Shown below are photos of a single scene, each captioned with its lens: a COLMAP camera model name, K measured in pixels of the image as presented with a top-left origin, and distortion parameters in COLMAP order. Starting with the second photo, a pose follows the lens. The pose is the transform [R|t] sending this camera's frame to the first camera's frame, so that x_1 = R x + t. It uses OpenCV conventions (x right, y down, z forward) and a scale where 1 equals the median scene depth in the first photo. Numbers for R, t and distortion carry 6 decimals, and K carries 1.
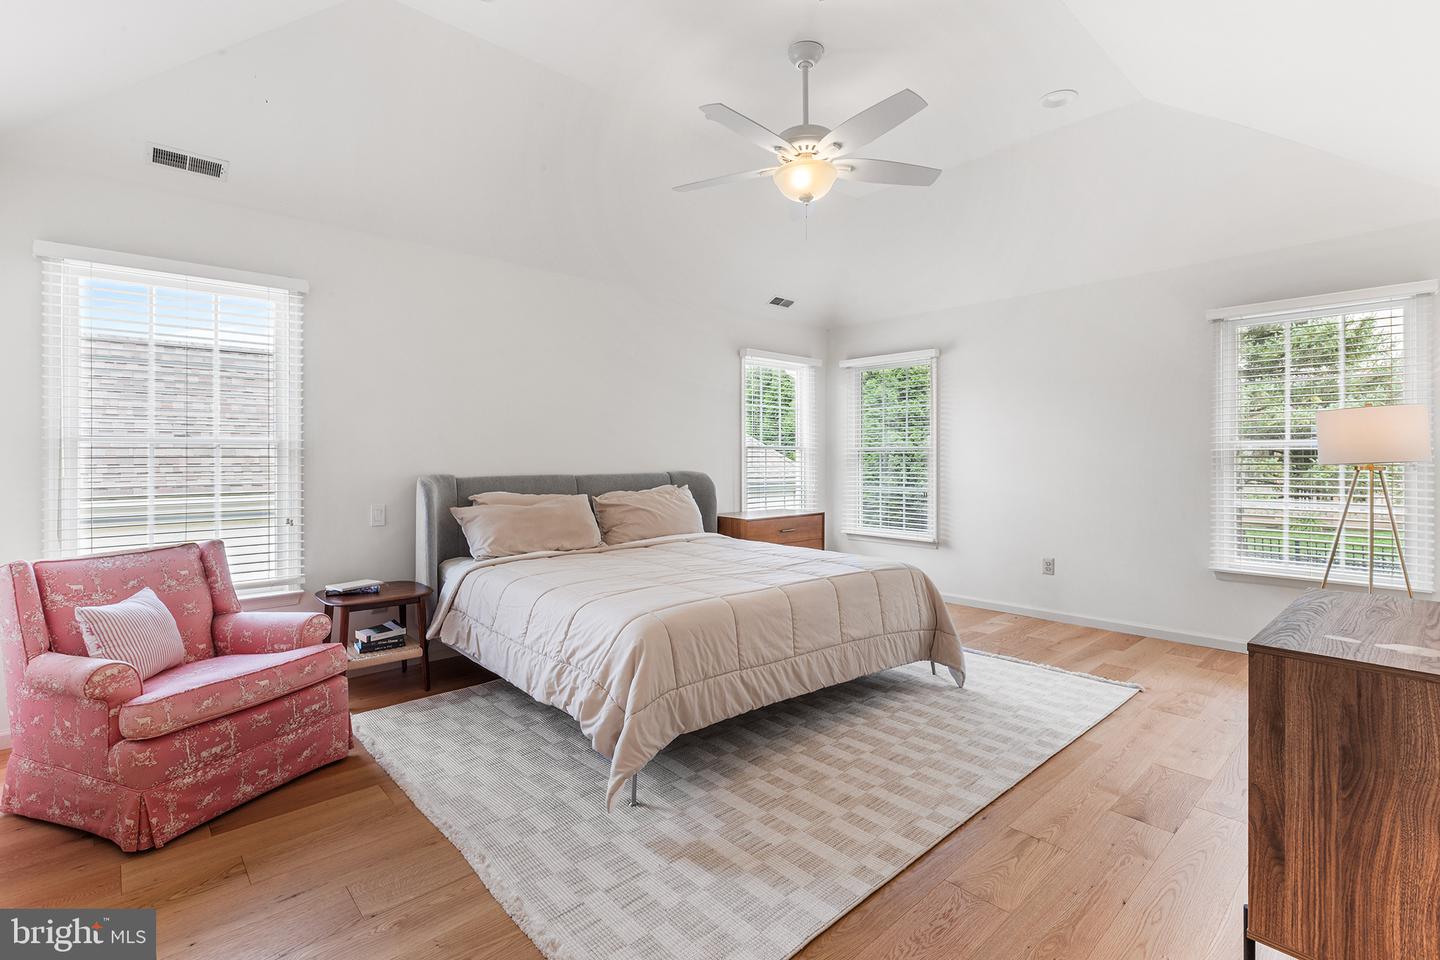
lens RADIAL K [[651.2, 0, 722.0], [0, 651.2, 458.5], [0, 0, 1]] dist [-0.003465, 0.001671]
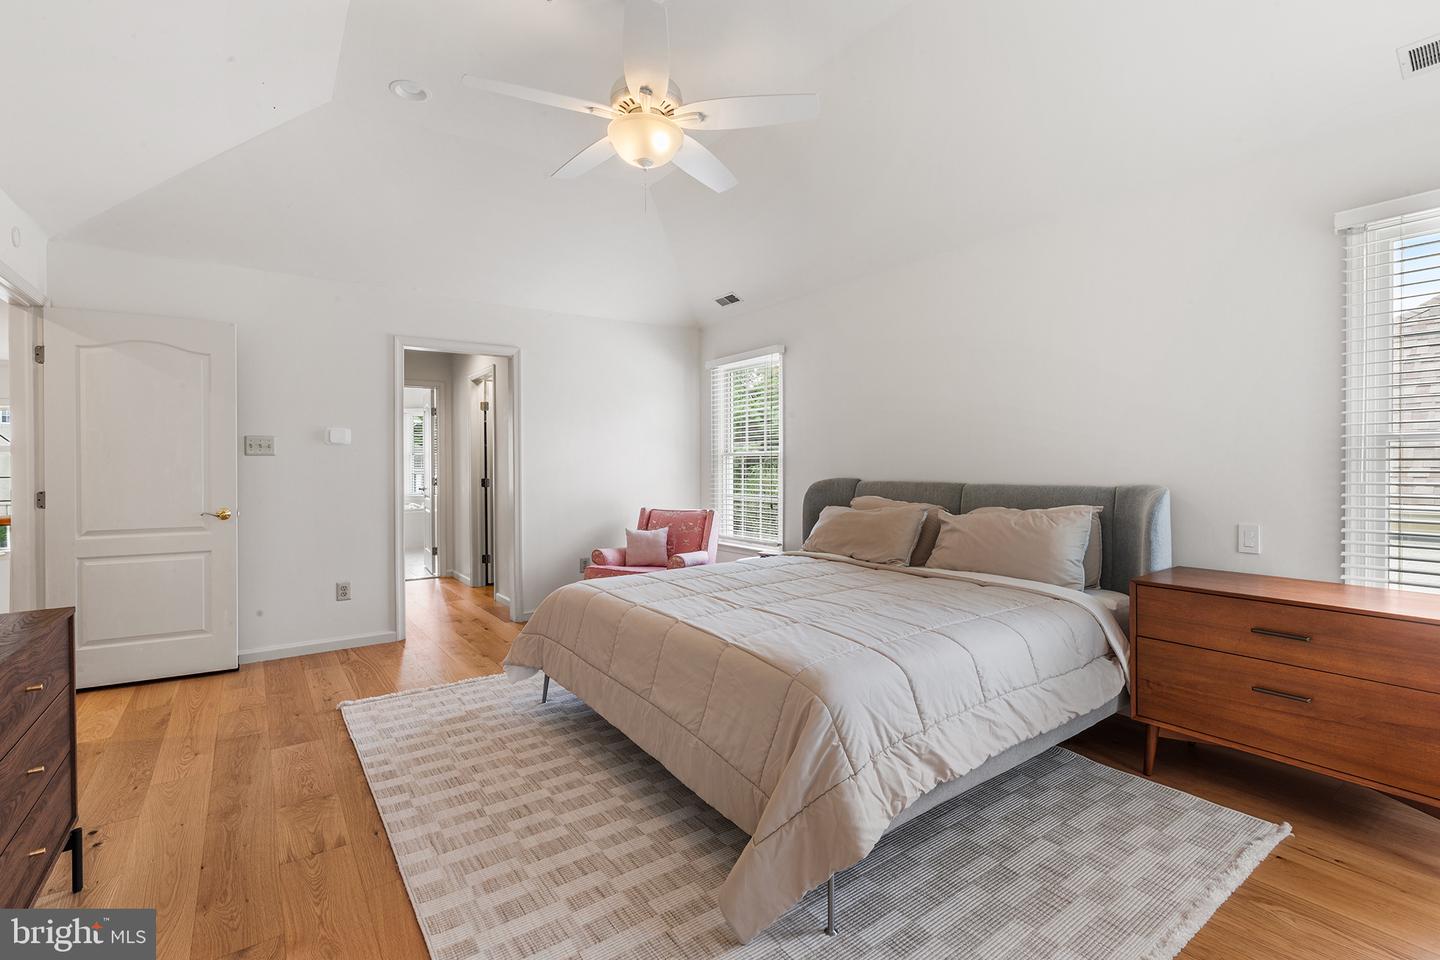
lens RADIAL K [[651.2, 0, 724.5], [0, 651.2, 471.9], [0, 0, 1]] dist [-0.003465, 0.001671]
pose [[-0.100152, 0.015143, -0.994857, 1.170804], [-0.002606, 0.999877, 0.015482, -0.001827], [0.994969, 0.004144, -0.100100, 1.443928]]
